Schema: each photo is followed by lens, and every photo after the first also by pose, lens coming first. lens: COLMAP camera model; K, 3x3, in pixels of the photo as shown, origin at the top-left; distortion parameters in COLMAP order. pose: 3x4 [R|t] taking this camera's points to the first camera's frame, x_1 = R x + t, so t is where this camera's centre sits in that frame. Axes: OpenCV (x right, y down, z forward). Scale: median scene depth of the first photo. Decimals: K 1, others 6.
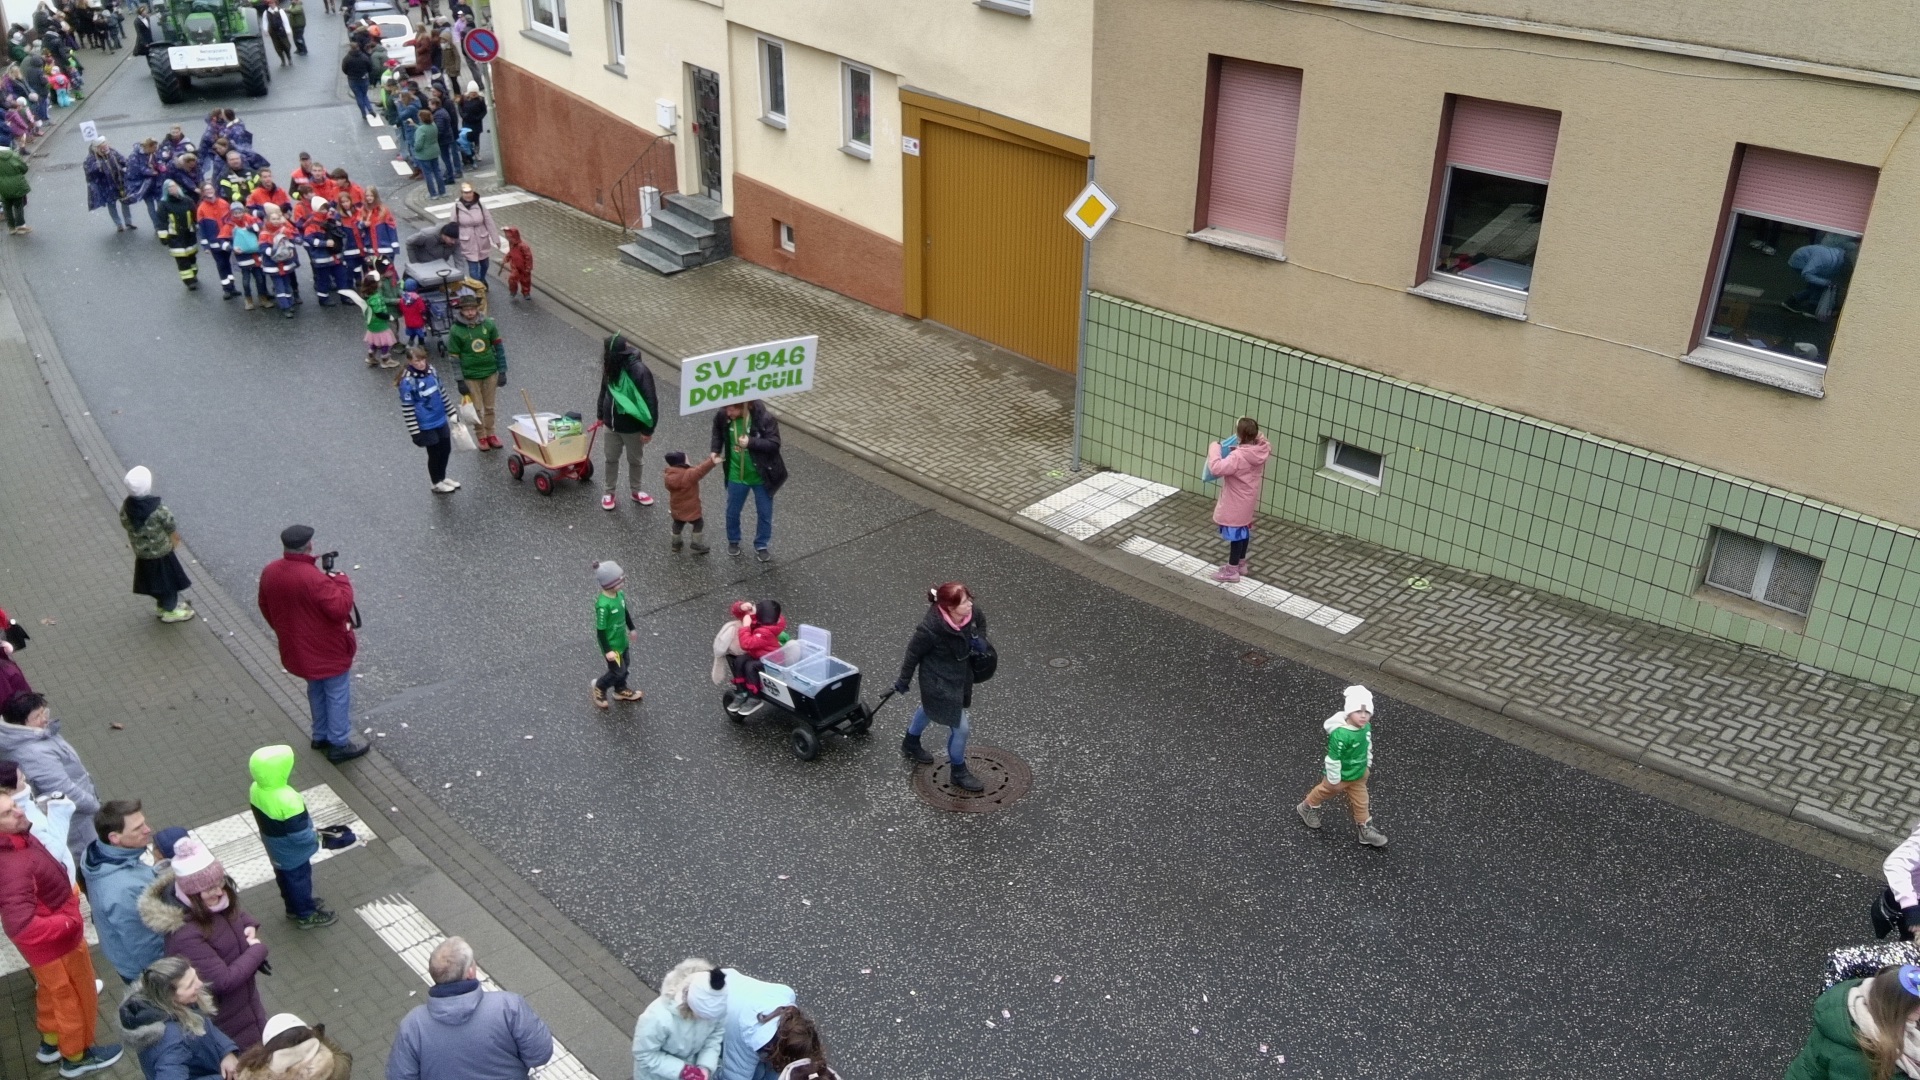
lens RADIAL K [[1594.3, 0, 952.8], [0, 1594.3, 528.4], [0, 0, 1]] dist [0.131500, -0.240420]
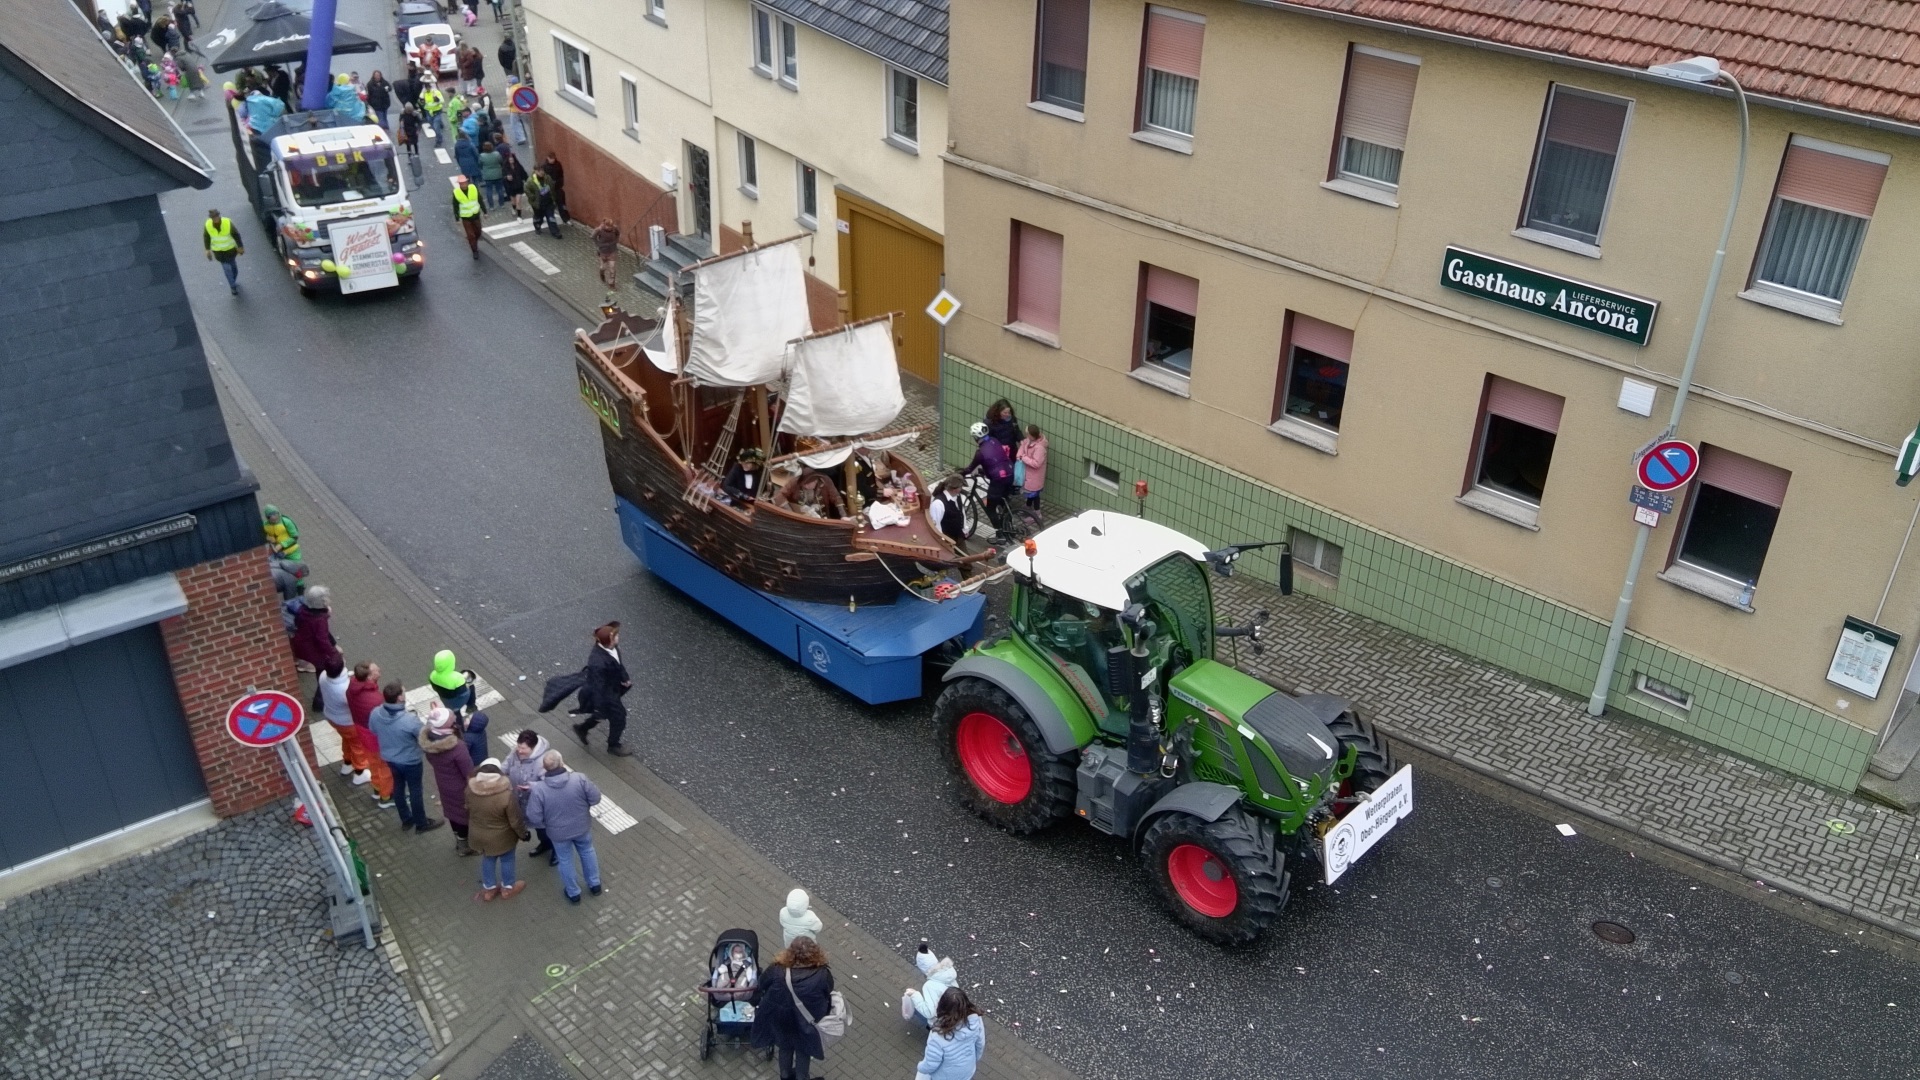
lens RADIAL K [[1594.3, 0, 952.8], [0, 1594.3, 528.4], [0, 0, 1]] dist [0.131500, -0.240420]
pose [[0.999945, 0.008964, -0.005472, 0.108211], [-0.008624, 0.998209, 0.059192, -0.079007], [0.005993, -0.059142, 0.998232, -0.562446]]
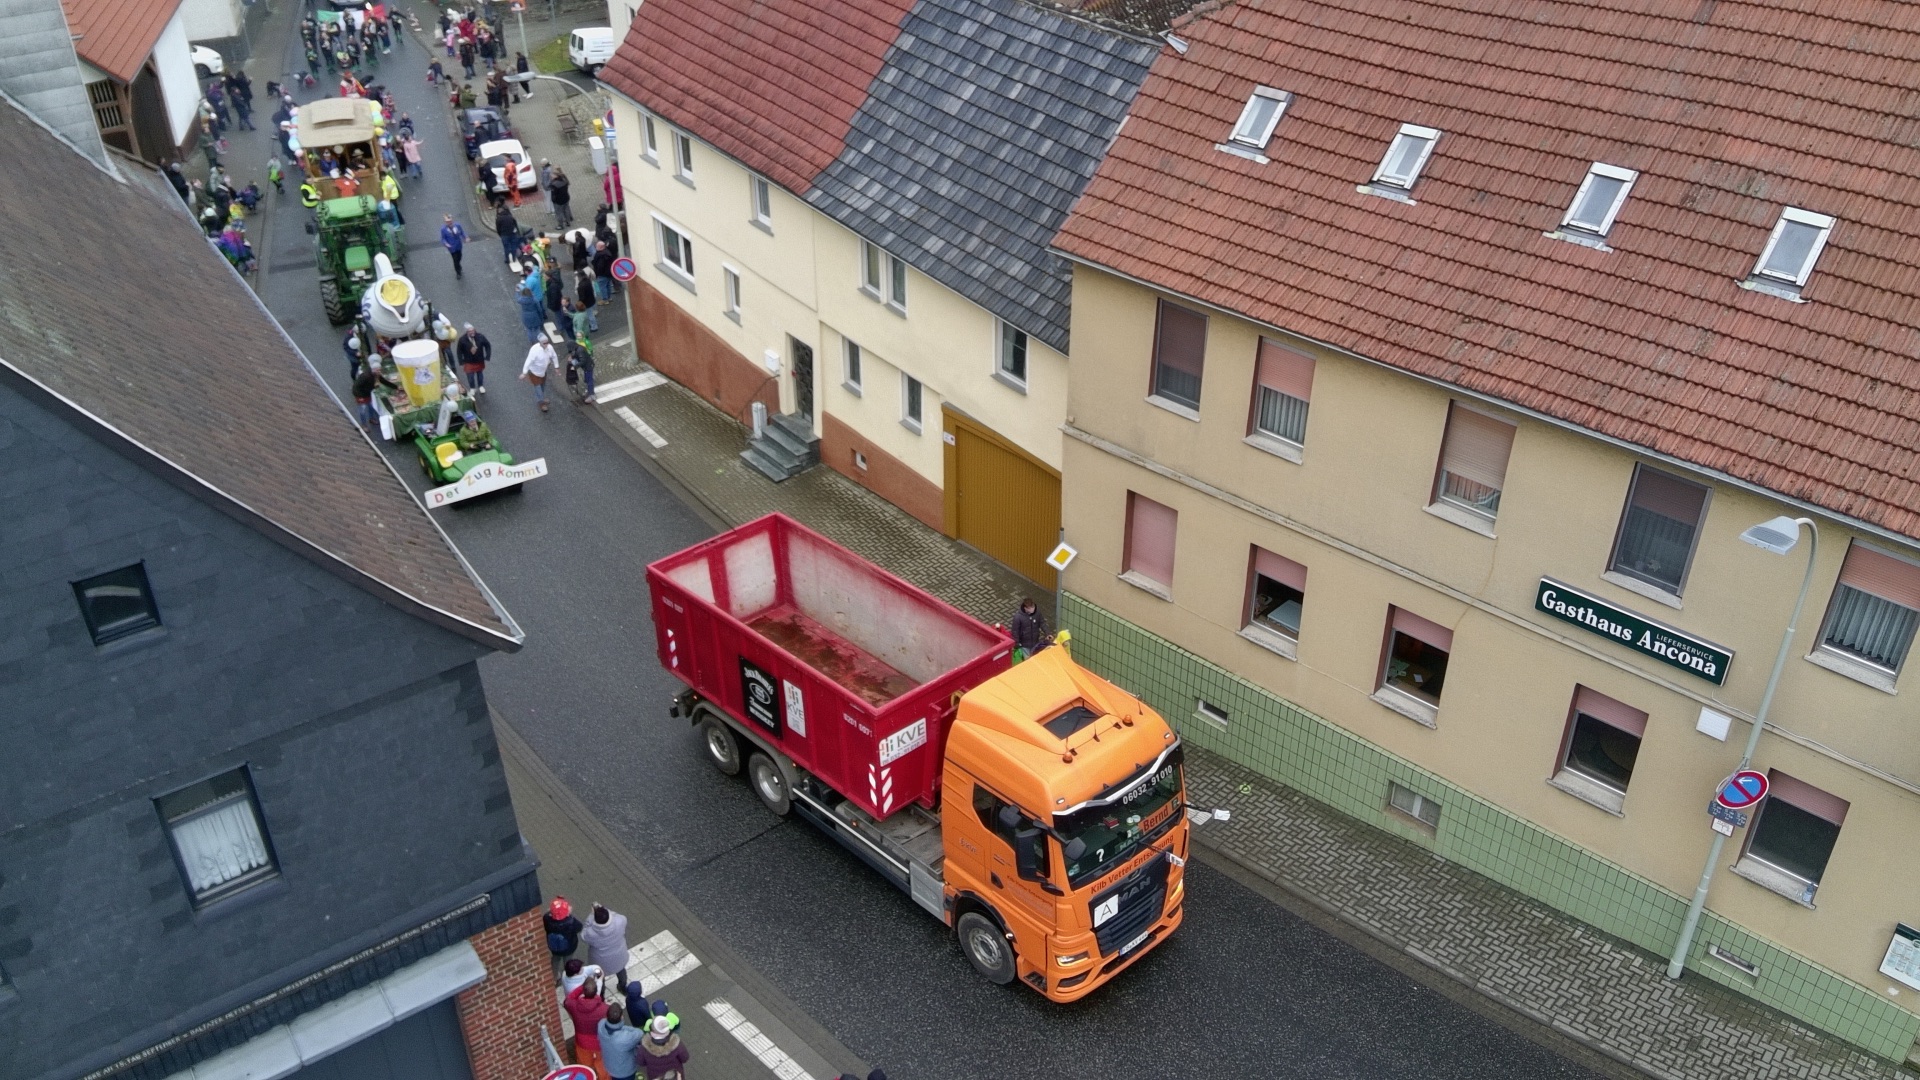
lens RADIAL K [[1594.3, 0, 952.8], [0, 1594.3, 528.4], [0, 0, 1]] dist [0.131500, -0.240420]
pose [[0.999954, -0.008375, -0.004610, -0.022500], [0.008737, 0.996339, 0.085045, -0.383603], [0.003881, -0.085081, 0.996366, -0.705027]]
